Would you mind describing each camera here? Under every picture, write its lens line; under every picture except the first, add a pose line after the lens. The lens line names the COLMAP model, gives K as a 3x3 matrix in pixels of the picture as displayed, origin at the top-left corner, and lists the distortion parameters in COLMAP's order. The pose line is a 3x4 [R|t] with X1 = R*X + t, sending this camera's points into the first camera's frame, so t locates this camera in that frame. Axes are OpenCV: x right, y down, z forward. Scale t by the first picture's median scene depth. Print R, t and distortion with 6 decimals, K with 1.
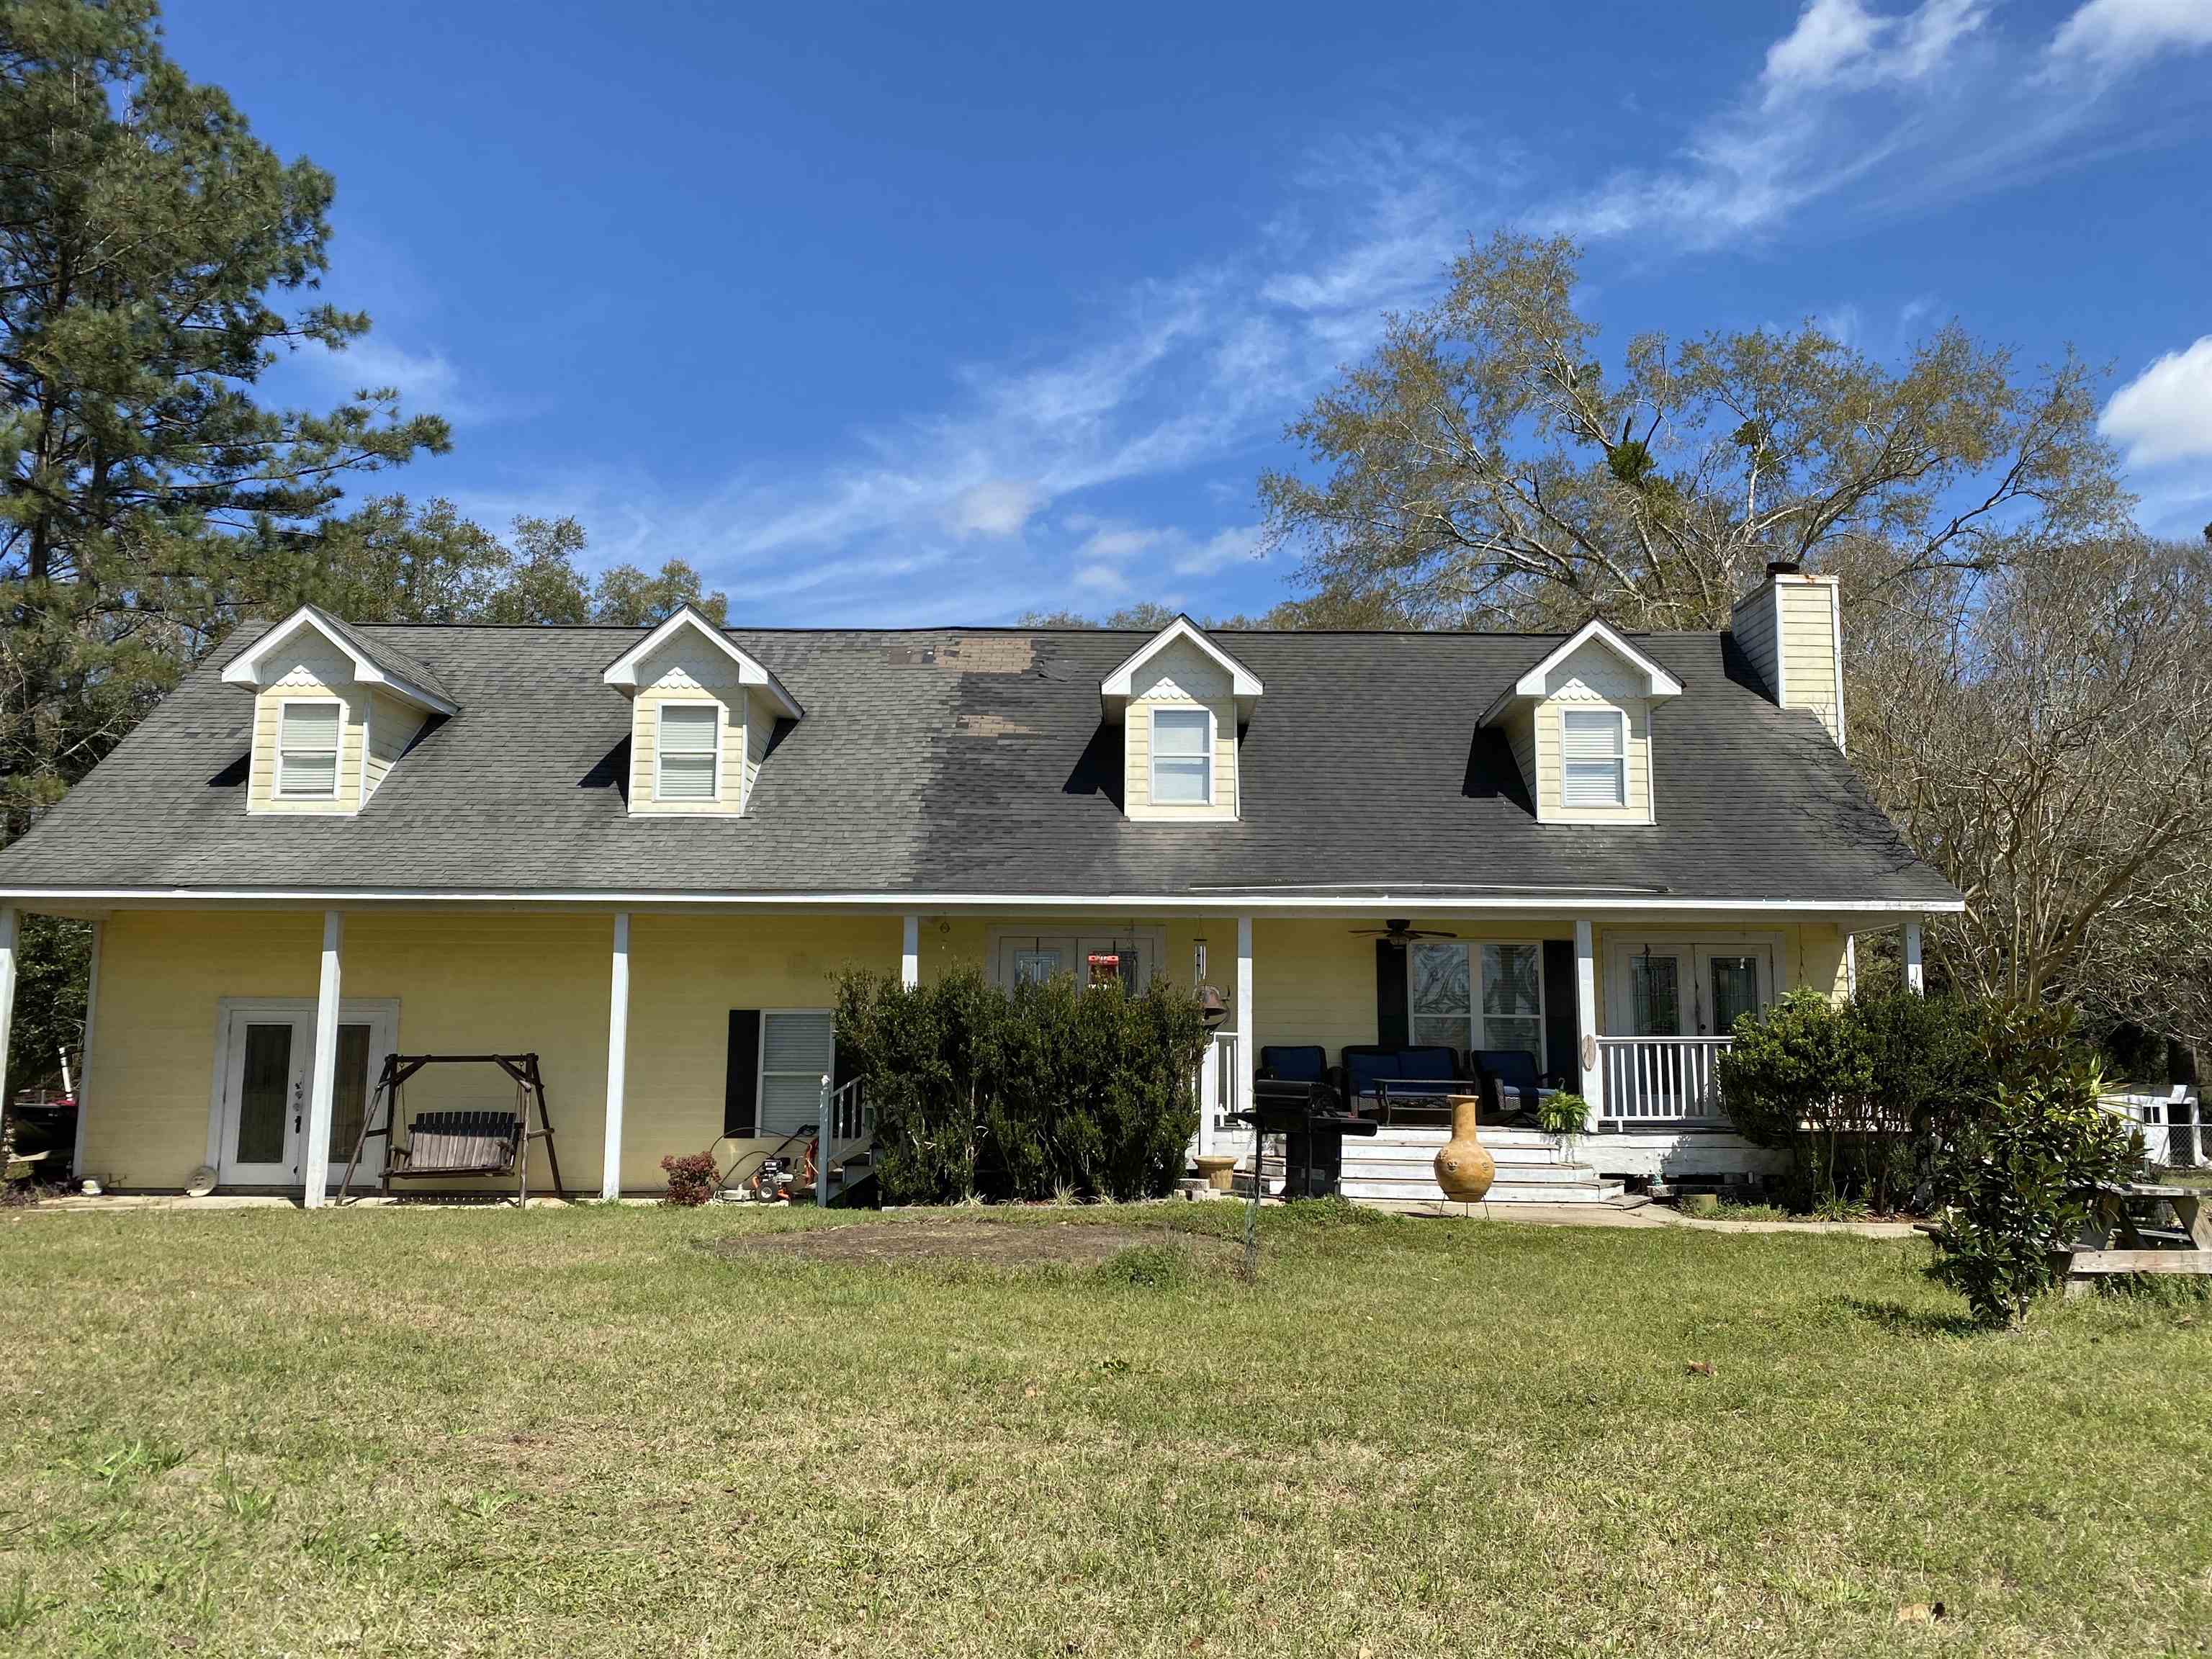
lens RADIAL K [[1700.9, 0, 1117.7], [0, 1700.9, 797.8], [0, 0, 1]] dist [0.020677, -0.010582]
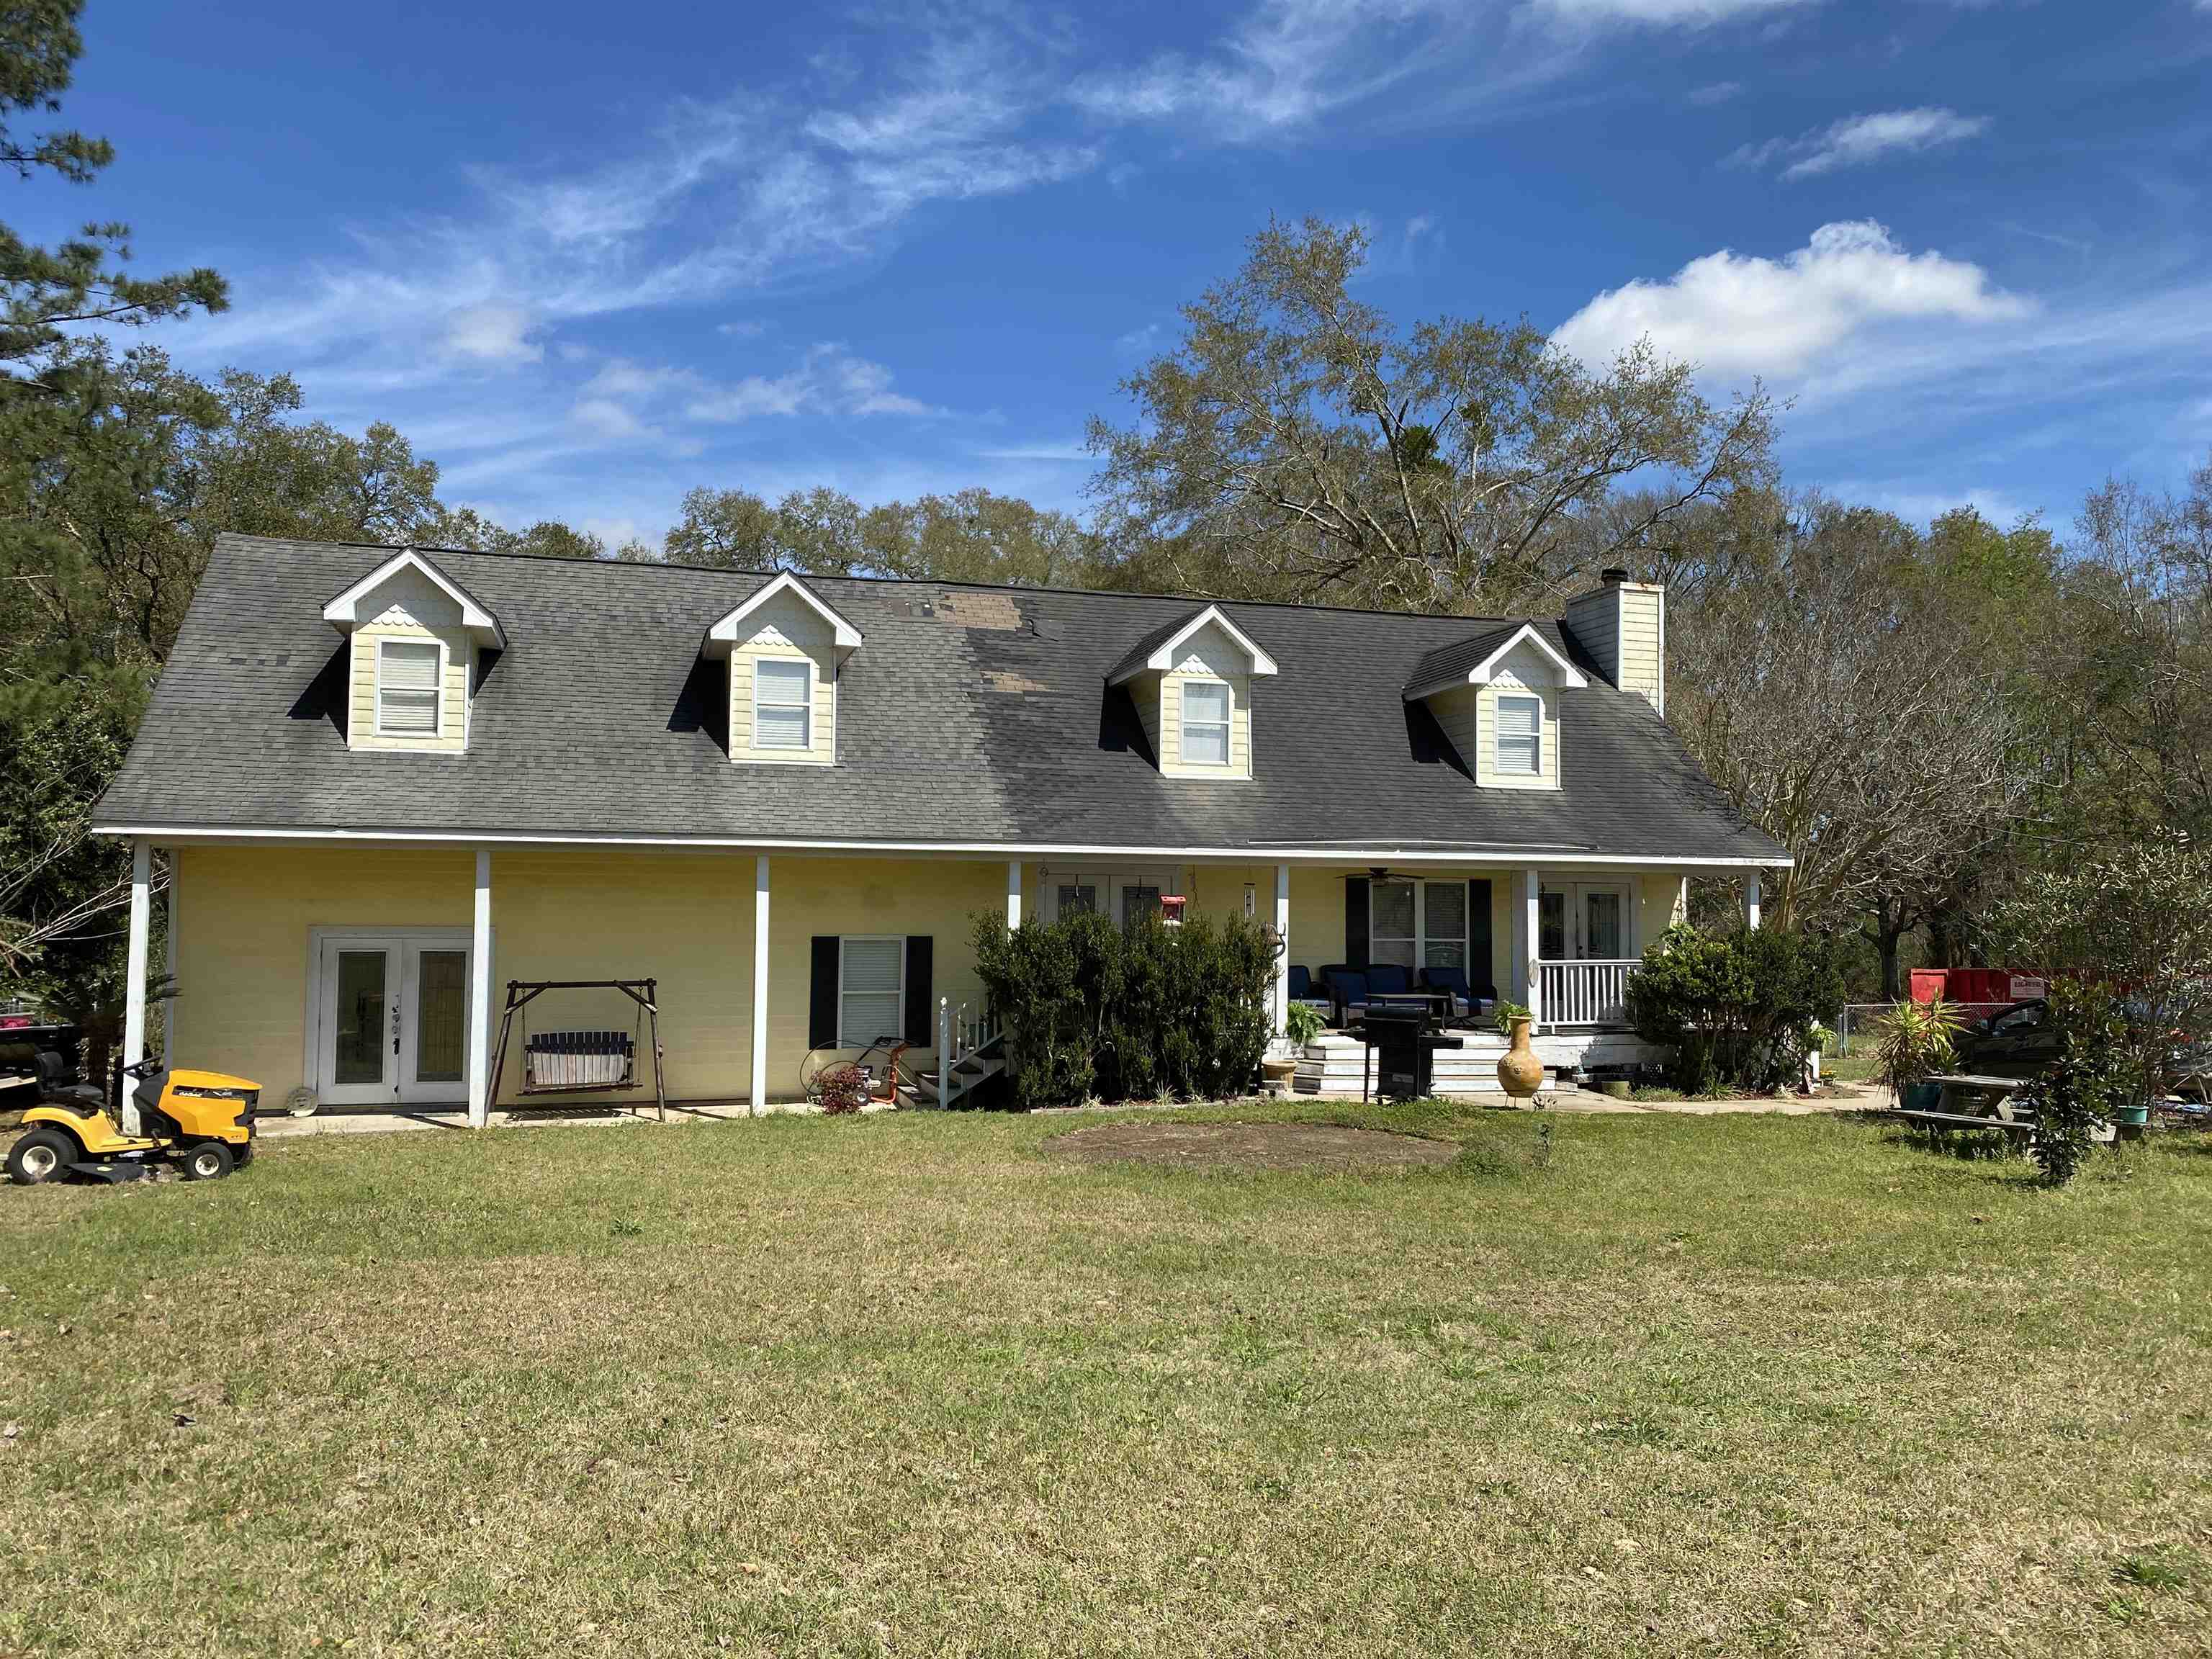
lens RADIAL K [[1679.6, 0, 1128.9], [0, 1679.6, 824.1], [0, 0, 1]] dist [0.048128, -0.043086]
pose [[0.960042, 0.016578, 0.279363, -0.343683], [-0.043343, 0.995007, 0.089906, -0.058074], [-0.276478, -0.098422, 0.955967, -0.106546]]
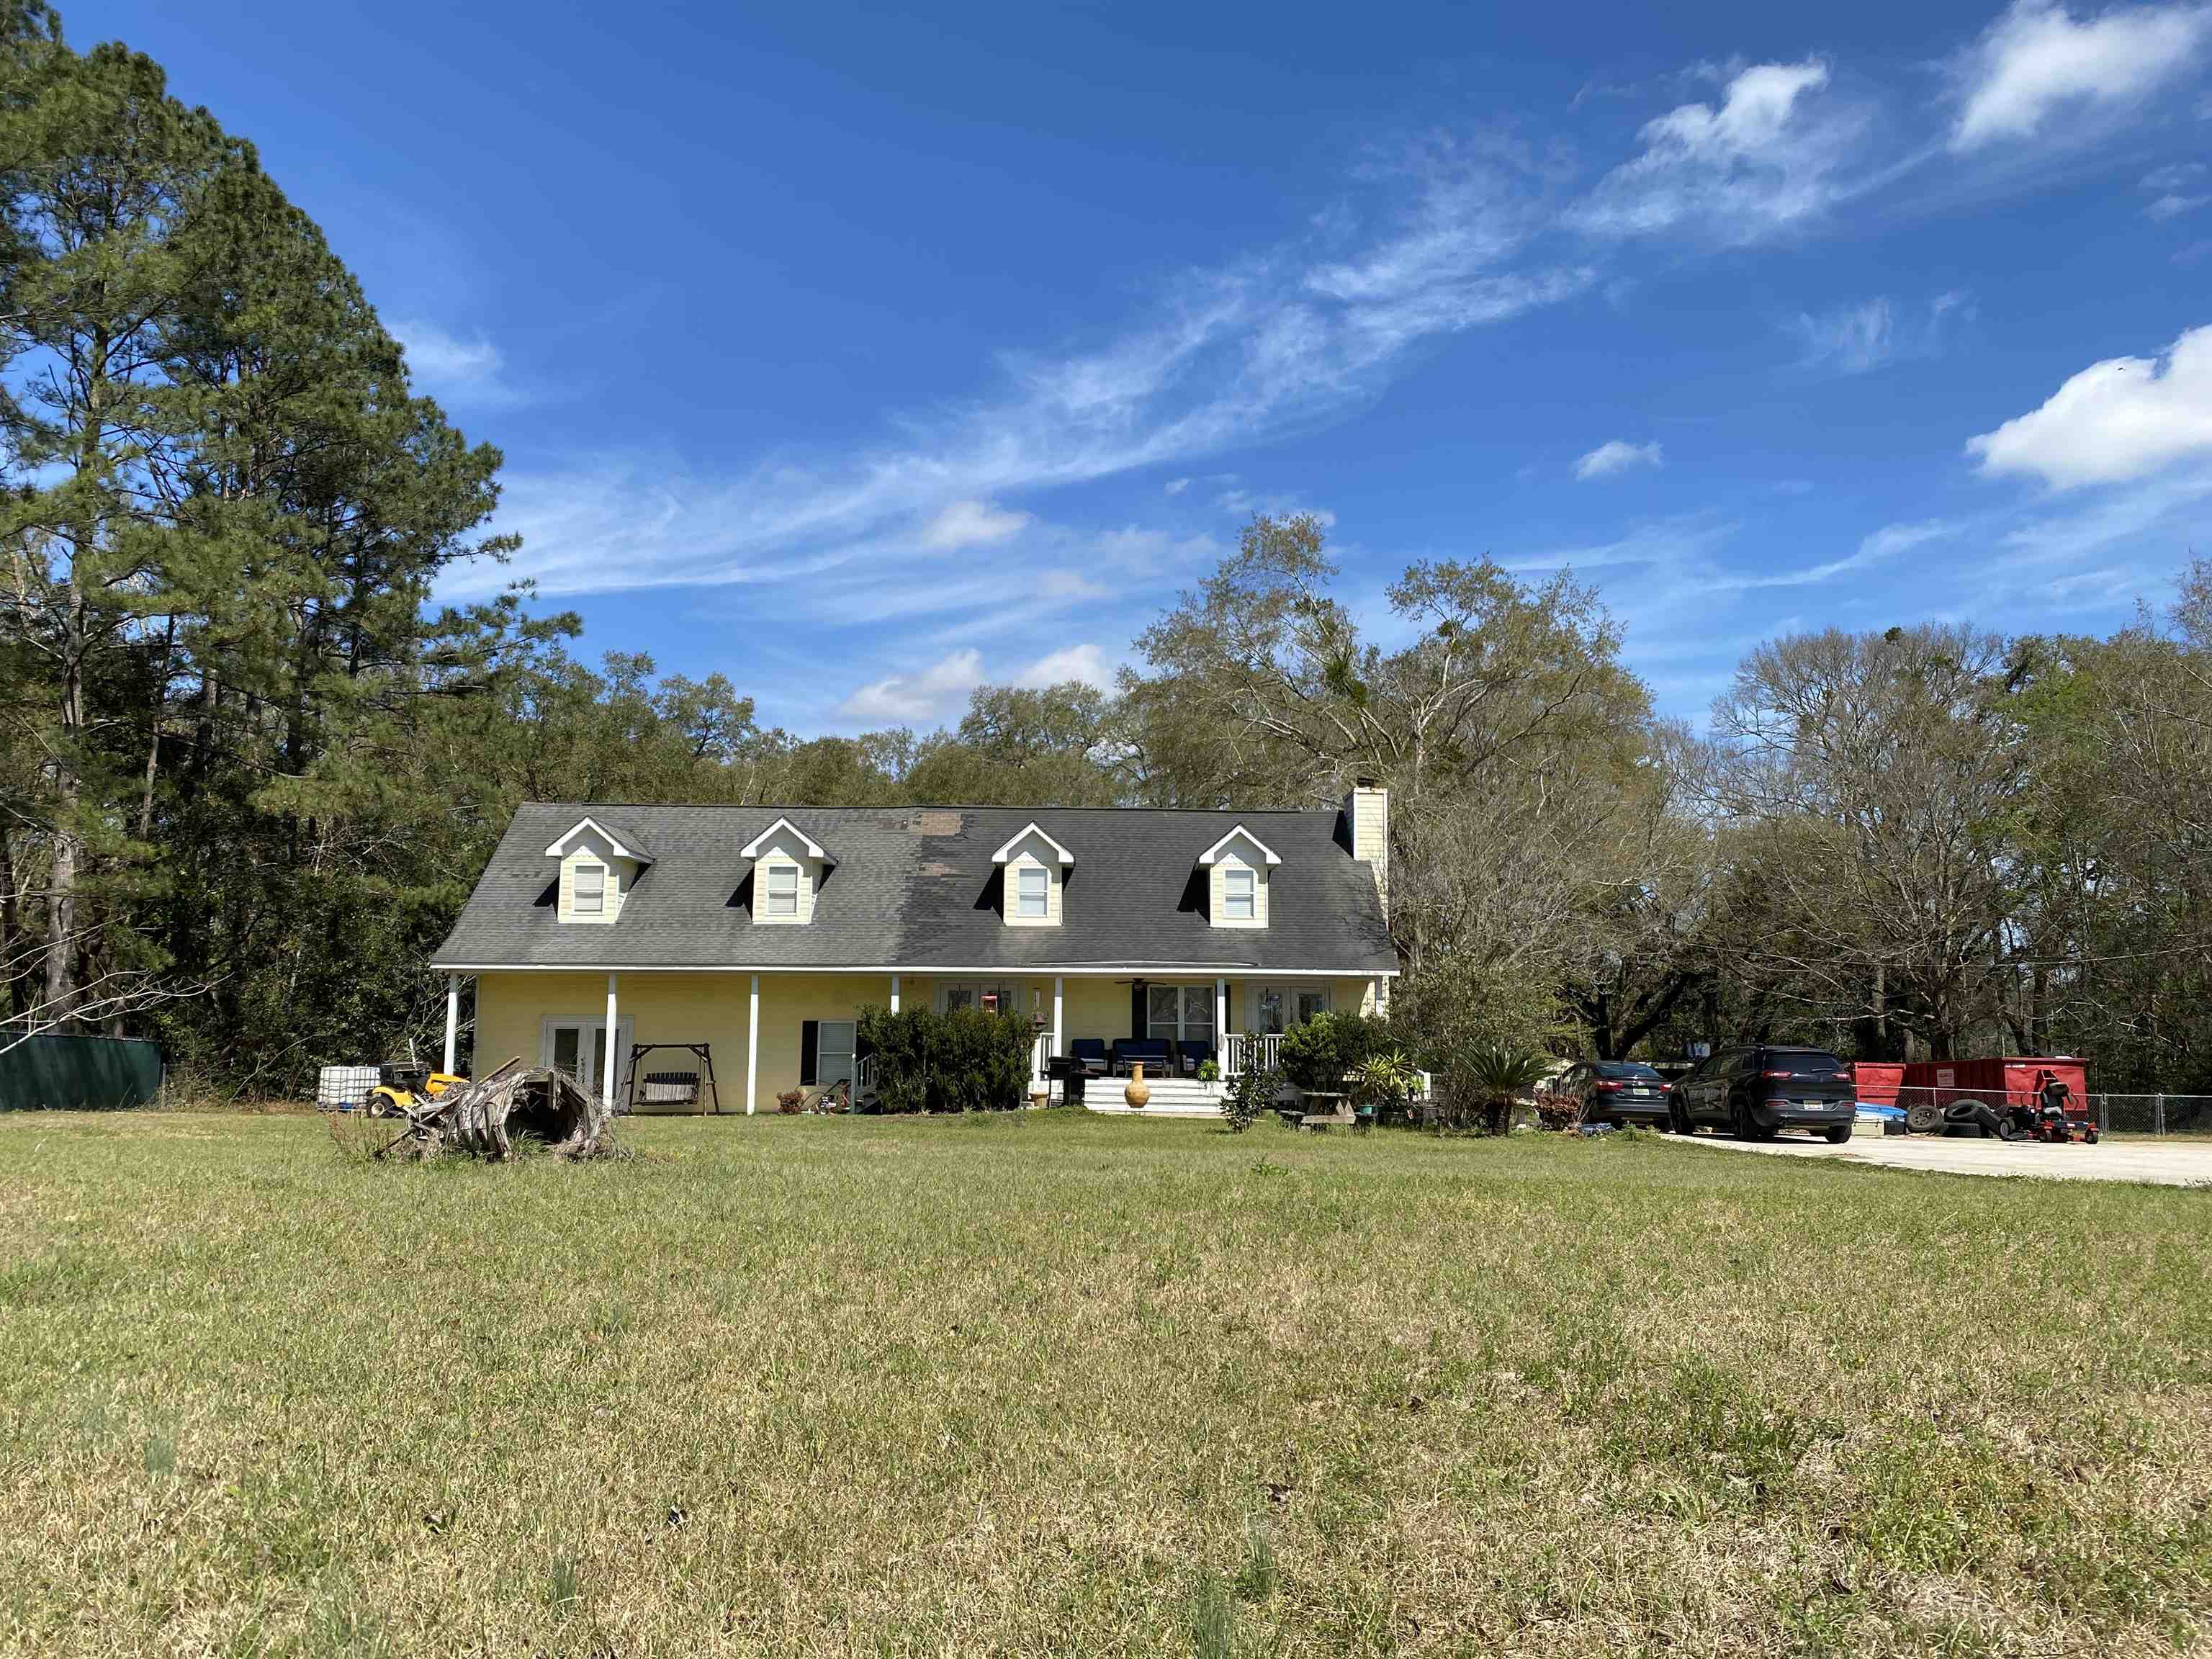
lens RADIAL K [[1700.9, 0, 1117.7], [0, 1700.9, 797.8], [0, 0, 1]] dist [0.020677, -0.010582]
pose [[0.999891, 0.001190, 0.014703, 0.108468], [-0.001374, 0.999920, 0.012563, -0.161235], [-0.014686, -0.012582, 0.999813, -0.985881]]
